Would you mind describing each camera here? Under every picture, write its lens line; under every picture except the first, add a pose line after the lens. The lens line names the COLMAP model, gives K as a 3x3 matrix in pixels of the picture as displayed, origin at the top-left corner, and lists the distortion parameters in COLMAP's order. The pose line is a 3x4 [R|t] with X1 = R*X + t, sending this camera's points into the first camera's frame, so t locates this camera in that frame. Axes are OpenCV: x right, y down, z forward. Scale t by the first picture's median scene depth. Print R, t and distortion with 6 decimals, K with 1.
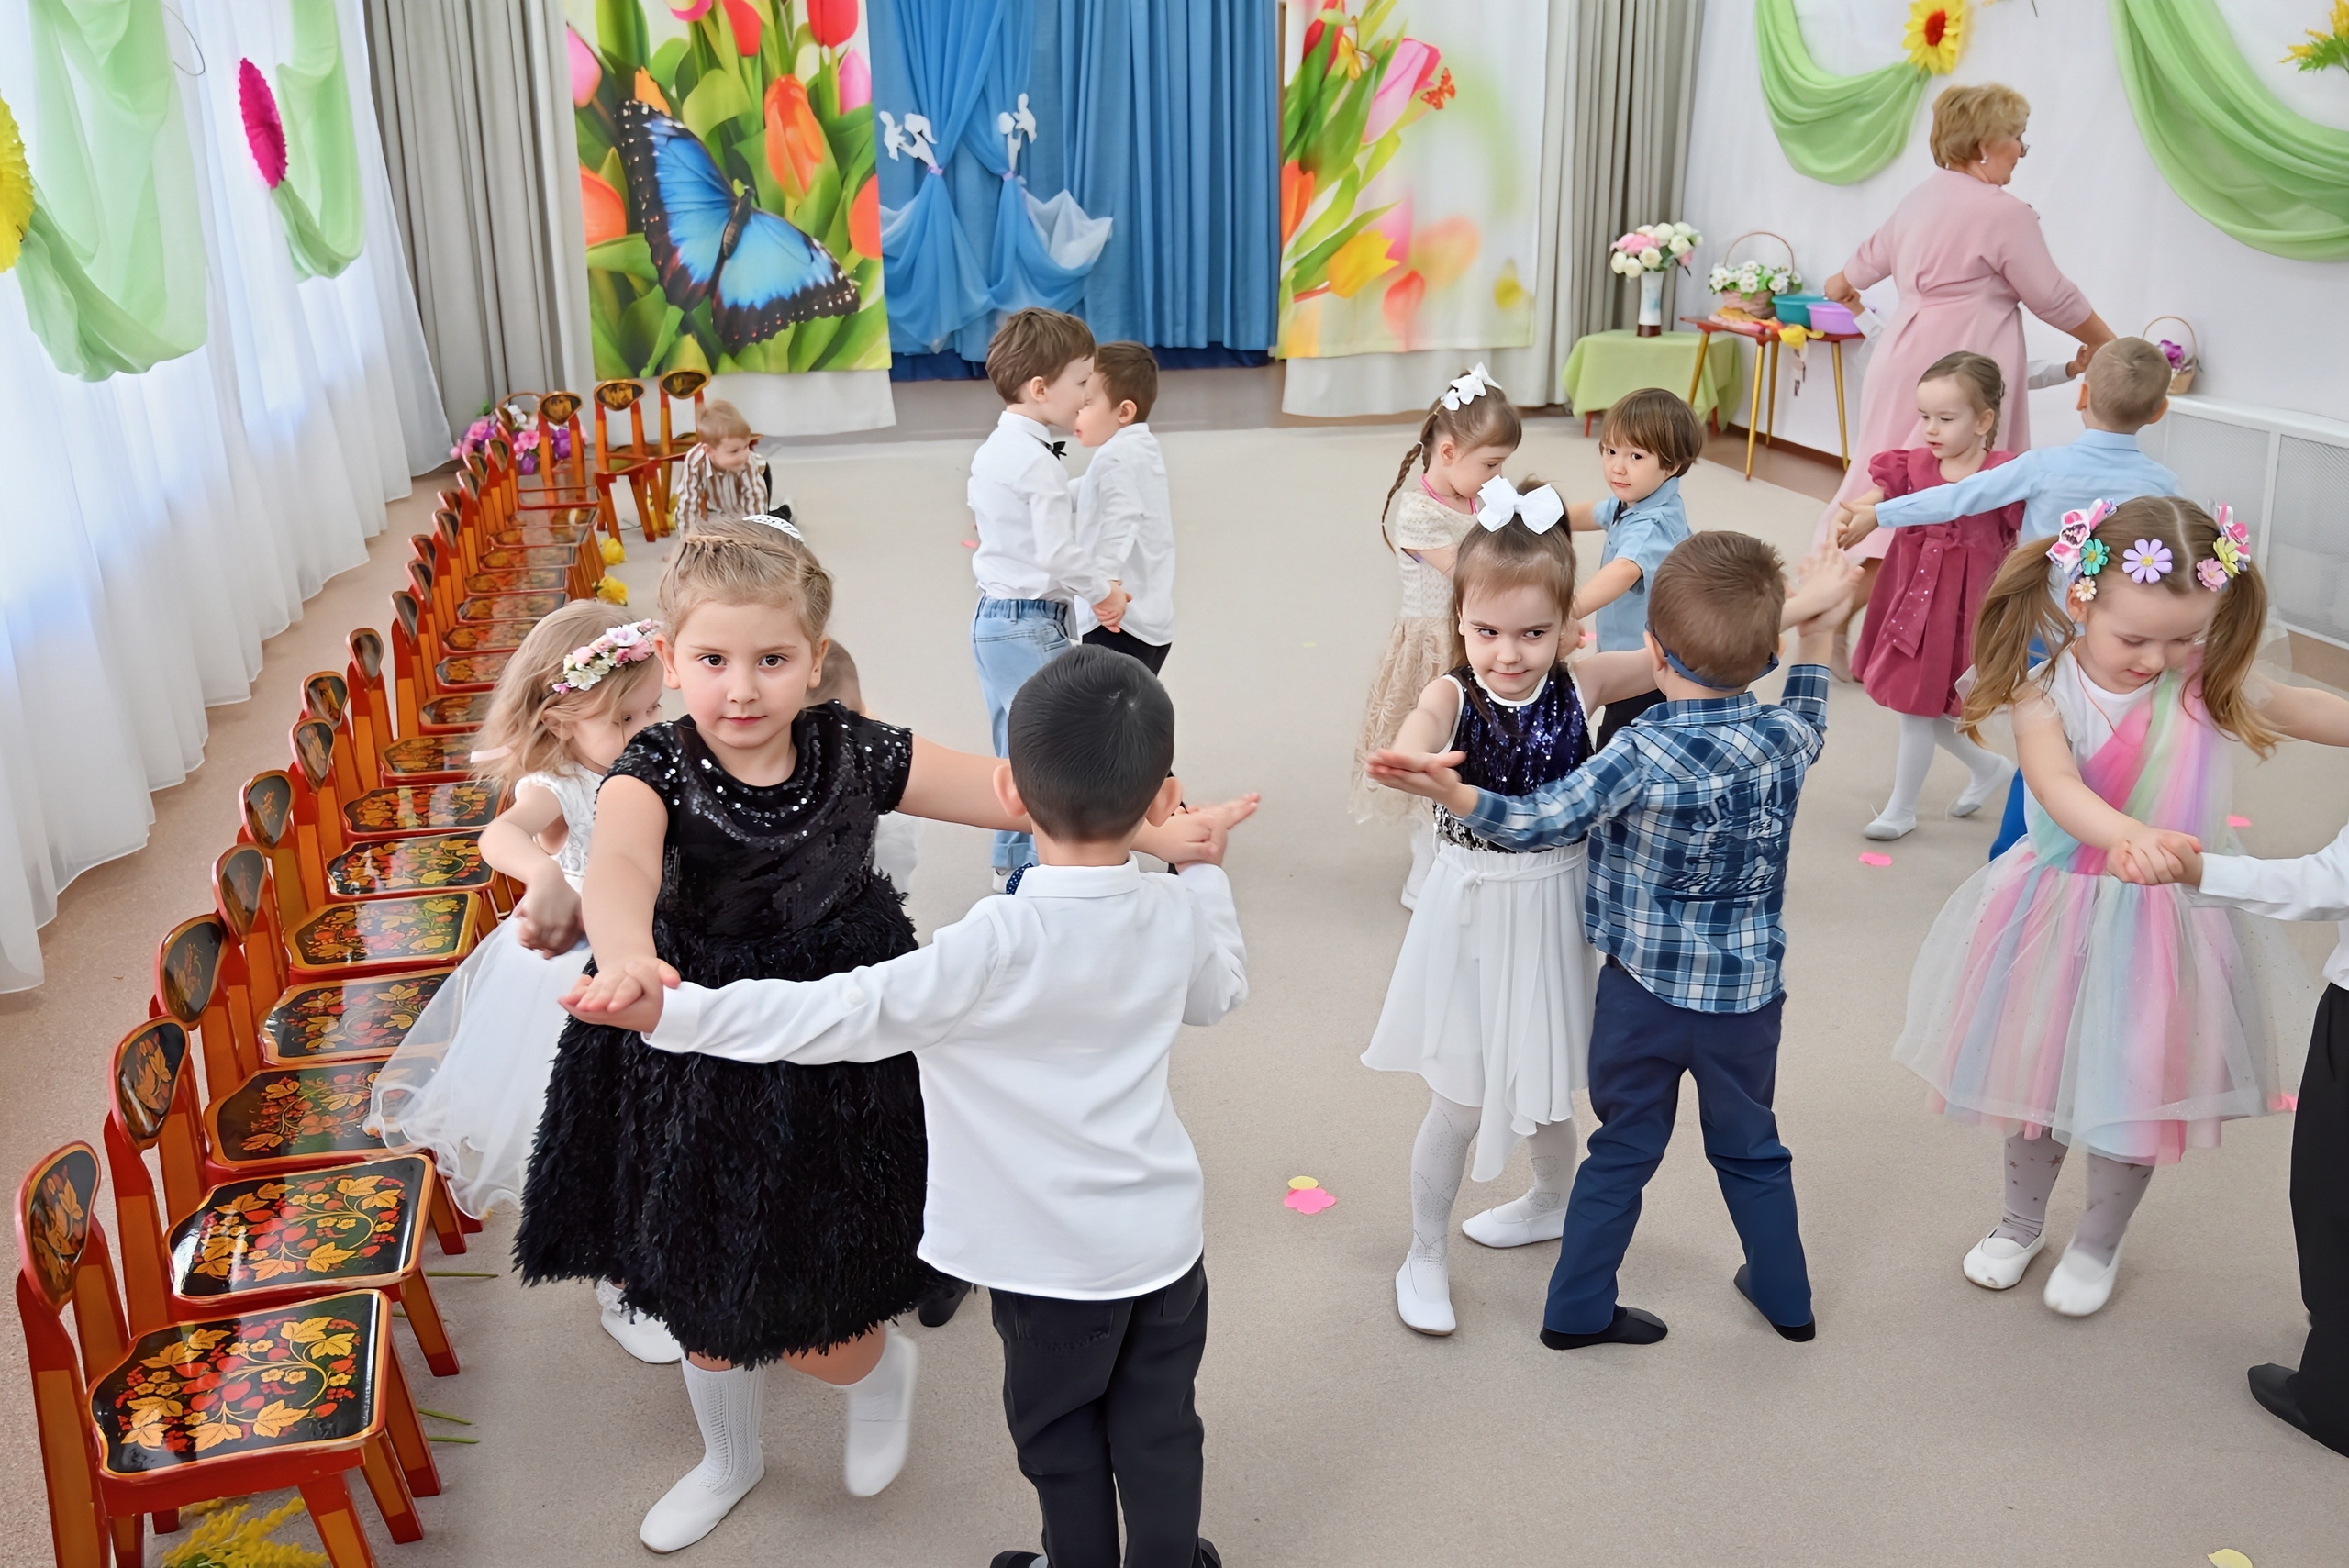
lens RADIAL K [[2142.9, 0, 1172.3], [0, 2142.9, 785.8], [0, 0, 1]] dist [-0.004280, 0.008665]
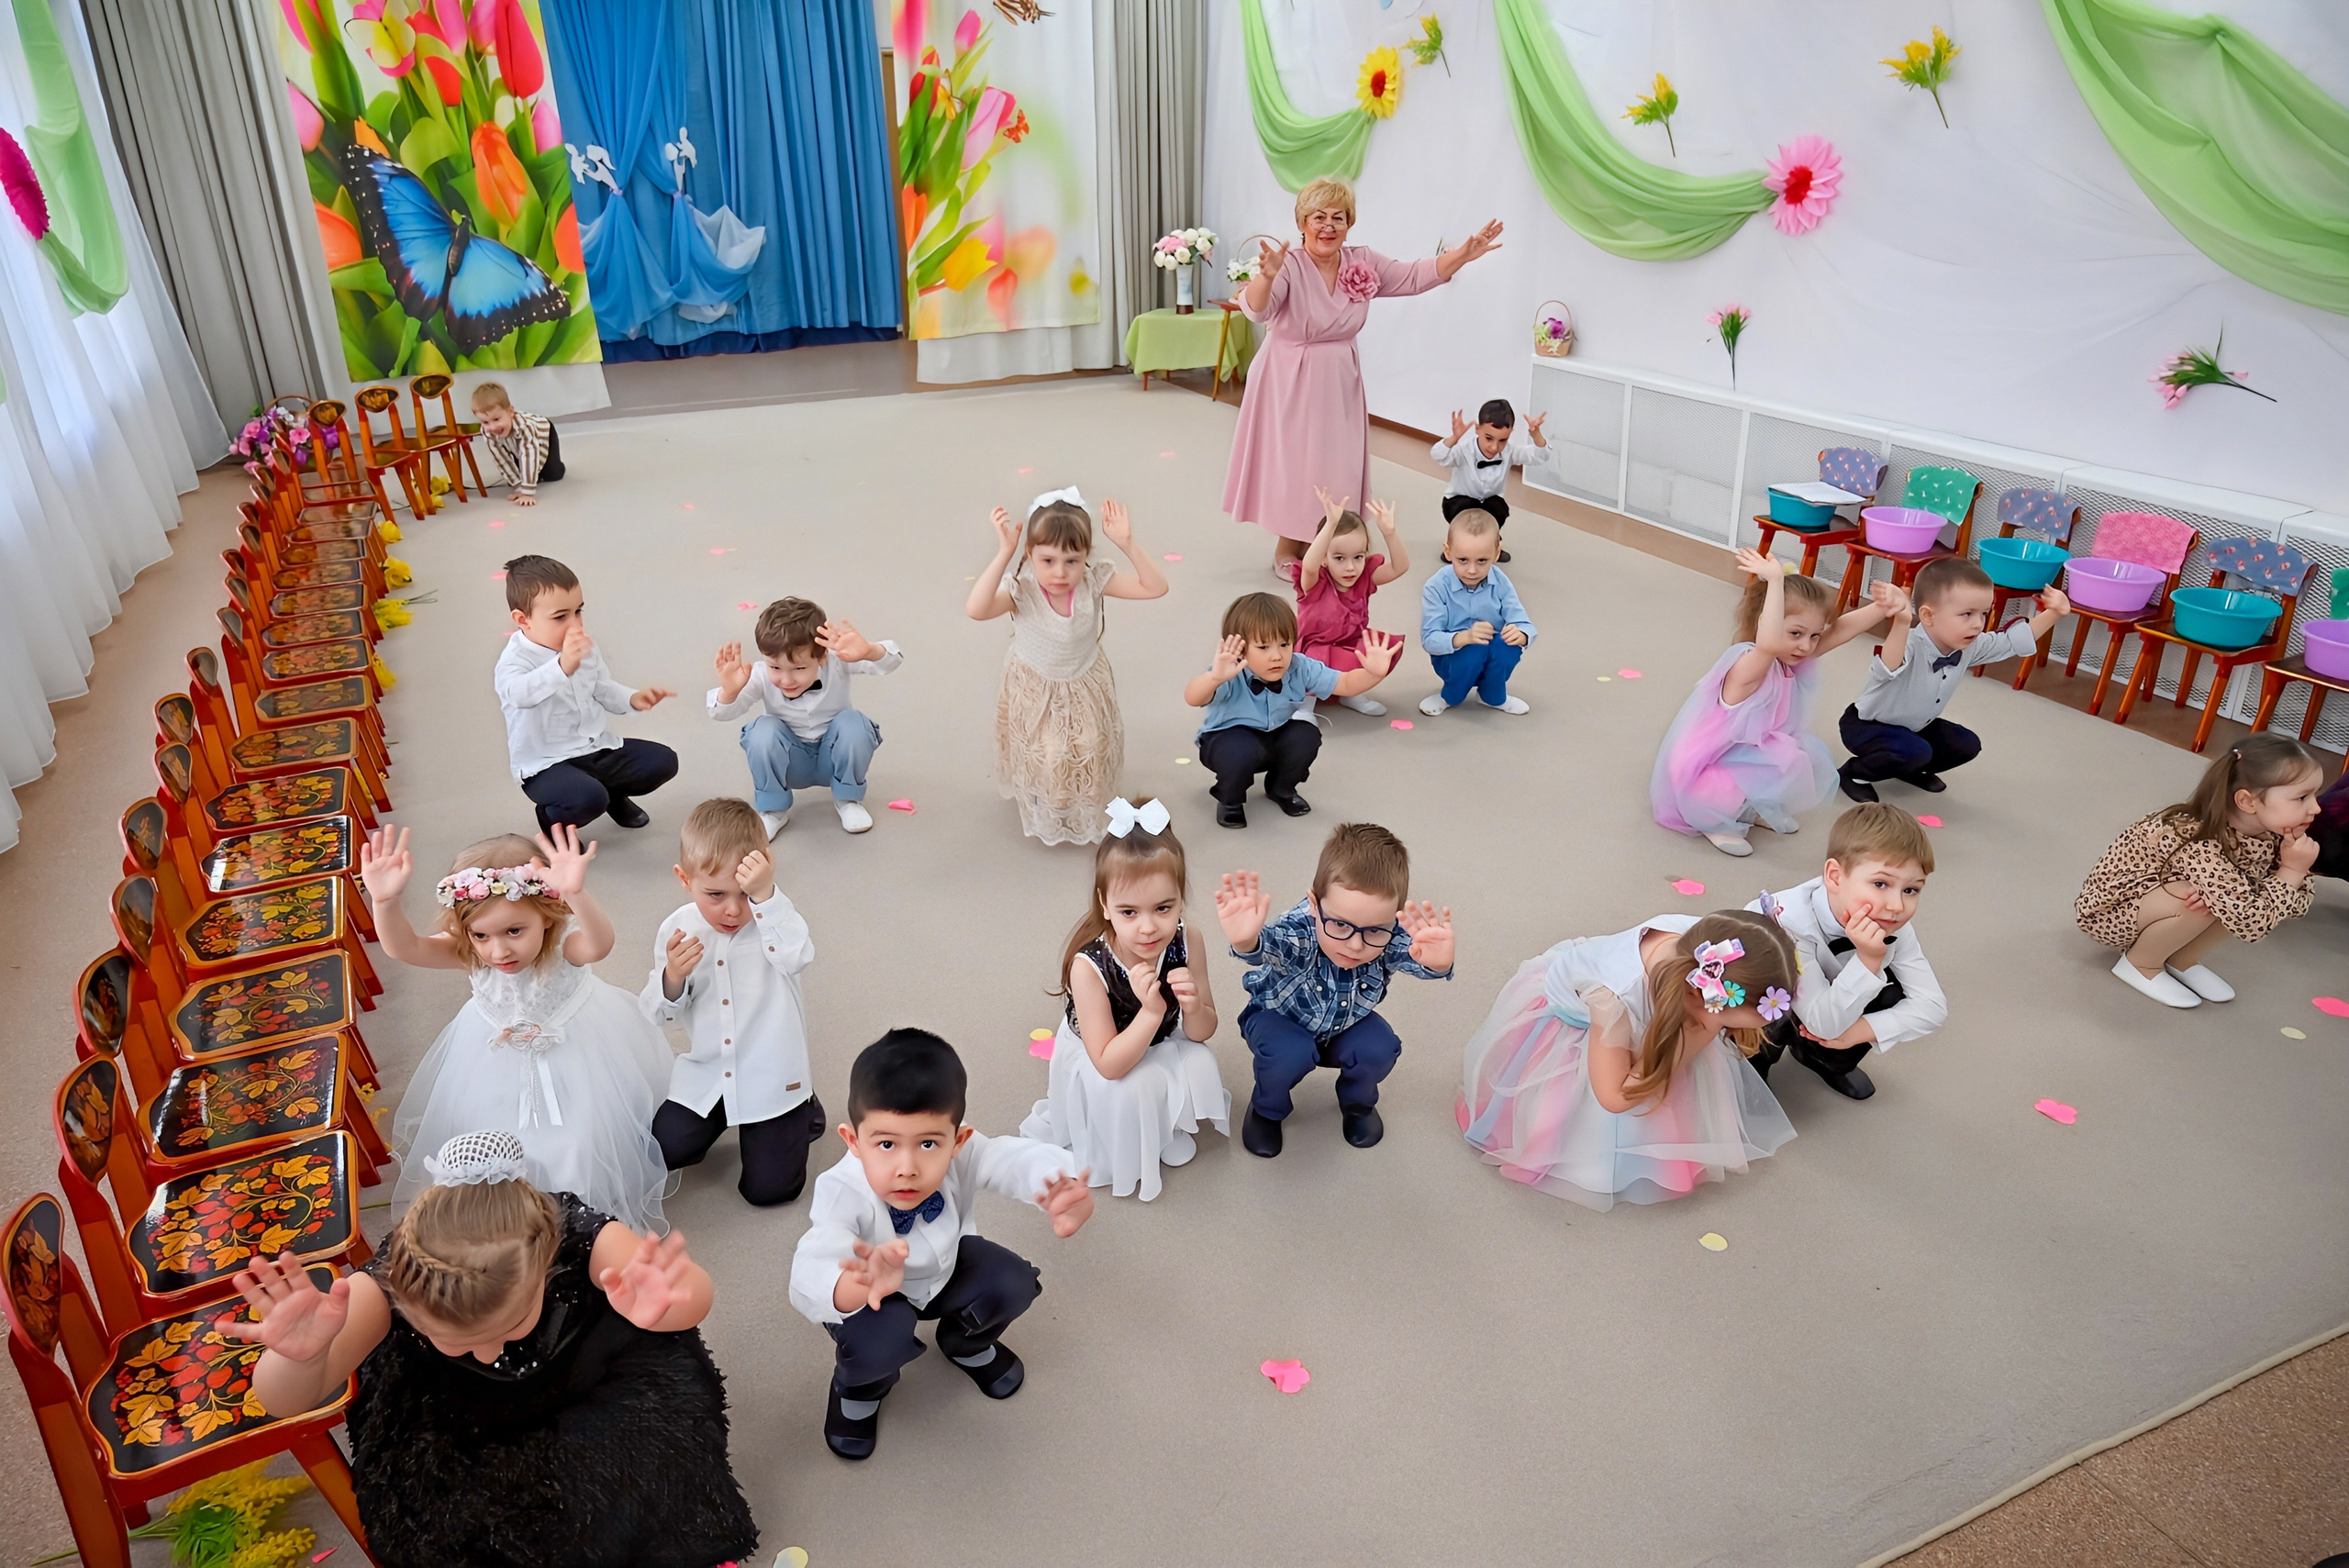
lens RADIAL K [[1556.6, 0, 1176.6], [0, 1556.6, 785.0], [0, 0, 1]] dist [-0.003909, -0.000158]
pose [[0.974048, -0.094731, 0.205562, -0.014558], [0.073222, 0.991248, 0.109845, -0.024073], [-0.214168, -0.091942, 0.972460, 0.016207]]
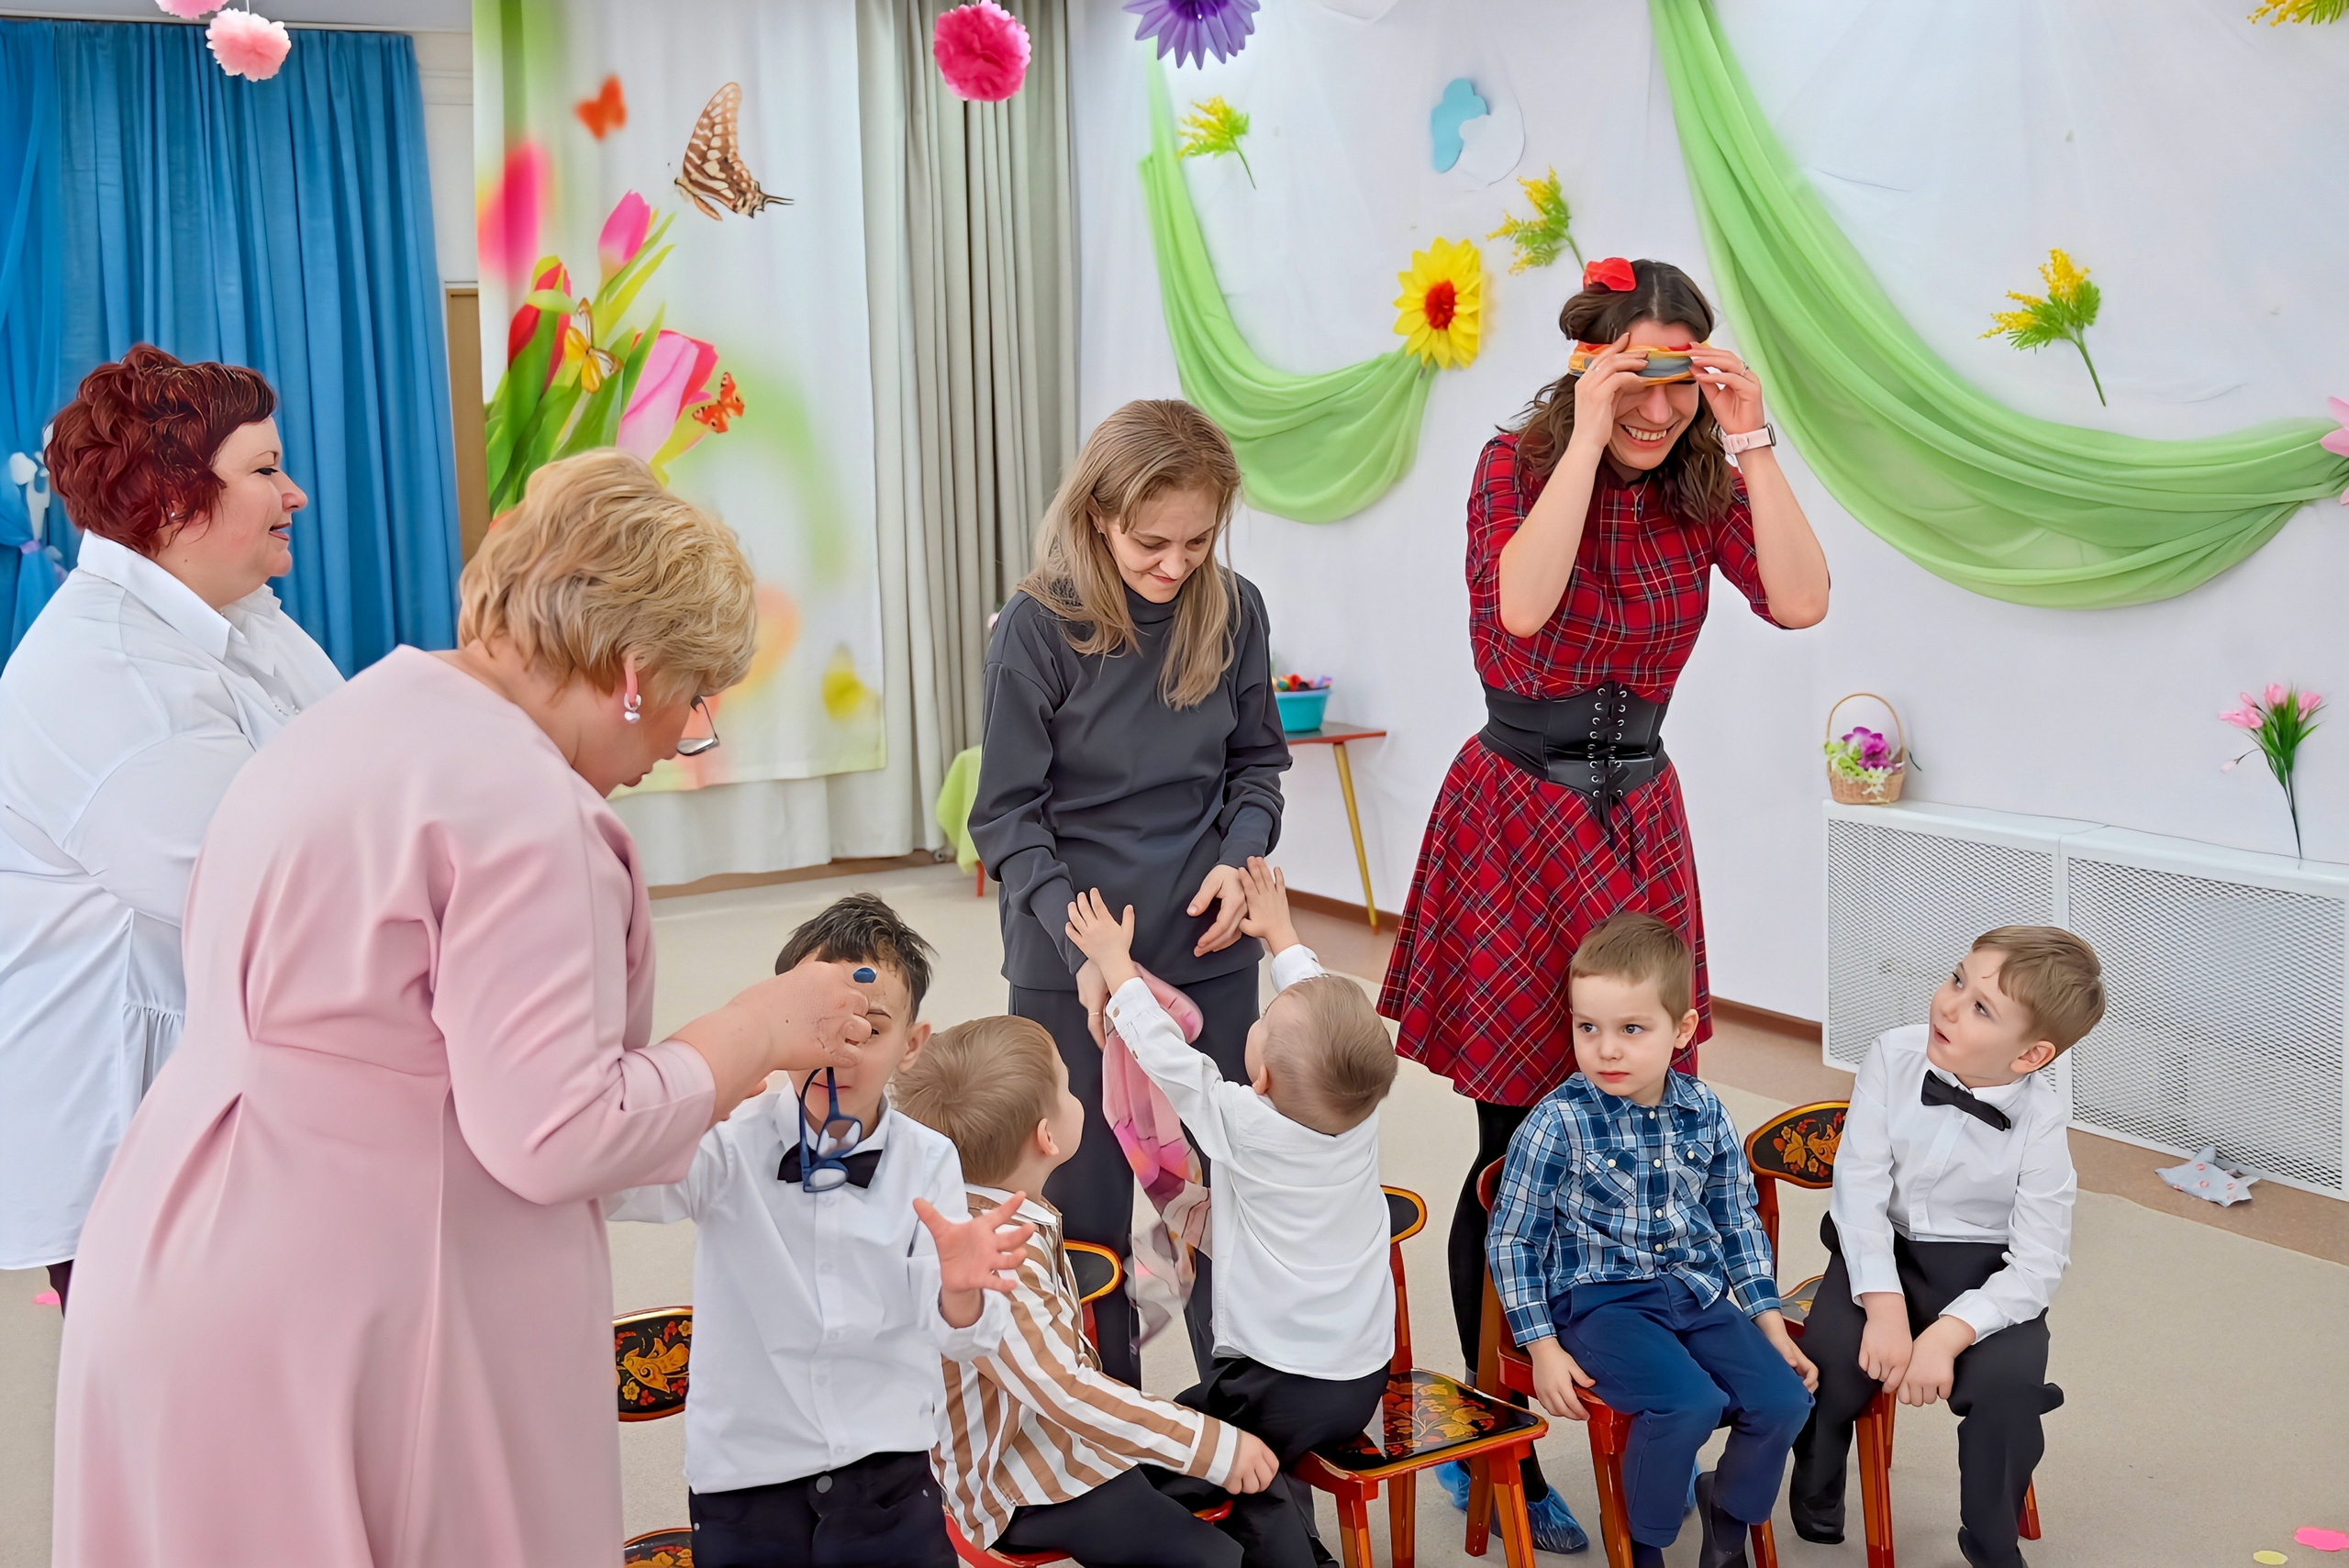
lens RADIAL K [[2800.1, 0, 1185.1], [0, 2800.1, 795.6], [0, 0, 1]] dist [0.007681, -0.007526]
pose [[0.949179, -0.061131, 0.308744, -0.015818], [0.115192, 0.980369, -0.160025, -0.049949], [-0.292900, 0.187457, 0.937587, 0.165626]]
